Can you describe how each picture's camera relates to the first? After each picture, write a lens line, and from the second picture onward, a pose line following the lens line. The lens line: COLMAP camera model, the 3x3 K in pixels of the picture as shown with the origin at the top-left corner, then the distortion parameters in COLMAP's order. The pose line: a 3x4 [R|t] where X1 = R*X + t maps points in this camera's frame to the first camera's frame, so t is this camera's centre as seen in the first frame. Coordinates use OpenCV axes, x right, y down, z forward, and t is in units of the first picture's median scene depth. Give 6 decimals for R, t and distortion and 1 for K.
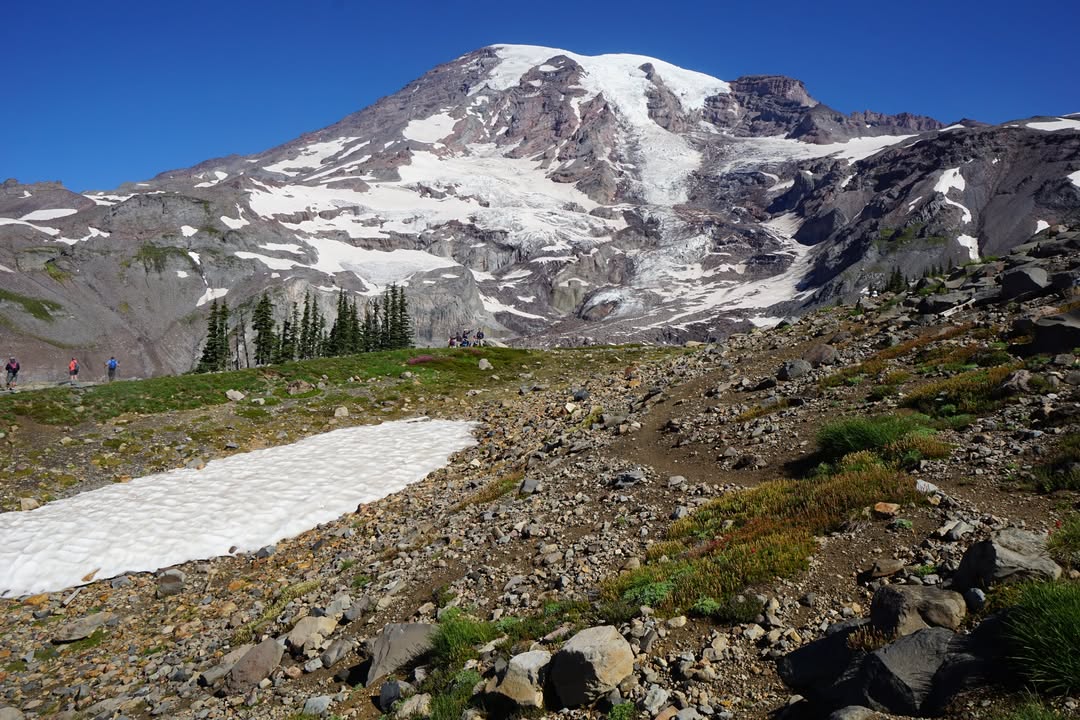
lens RADIAL K [[884.7, 0, 539.1], [0, 884.7, 351.4], [0, 0, 1]] dist [0.042646, 0.053675]
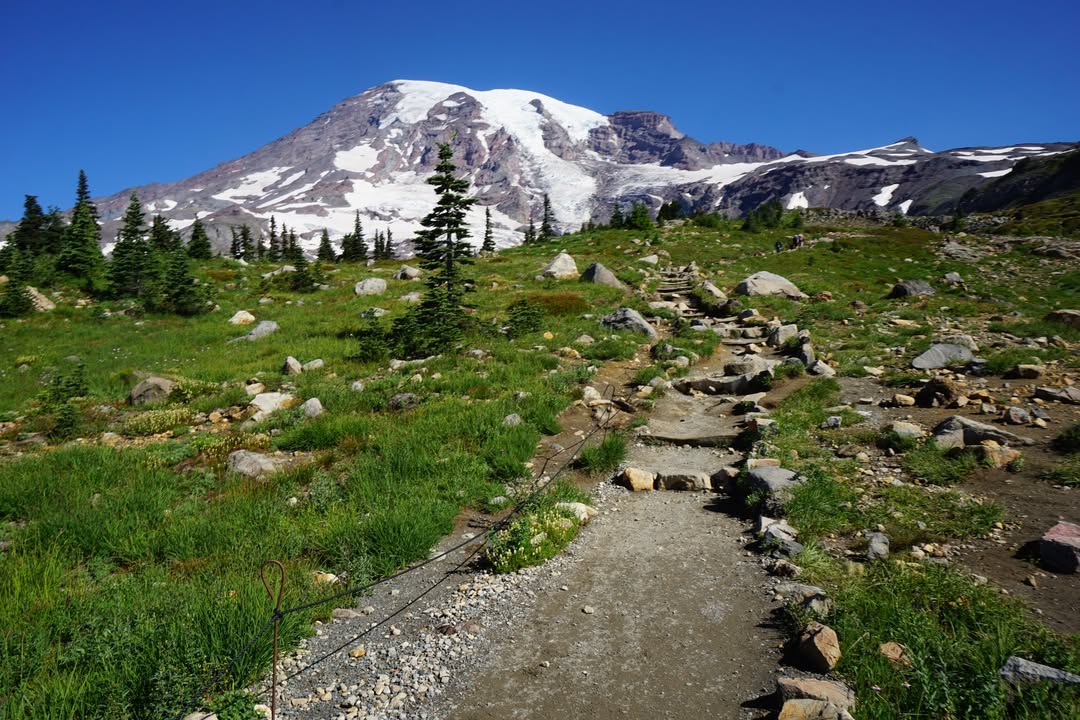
lens RADIAL K [[855.3, 0, 551.7], [0, 855.3, 359.4], [0, 0, 1]] dist [0.052252, 0.001472]
pose [[0.986418, -0.045821, 0.157735, -0.067114], [0.046925, 0.998893, -0.003277, 0.019687], [-0.157410, 0.010634, 0.987476, -0.123120]]
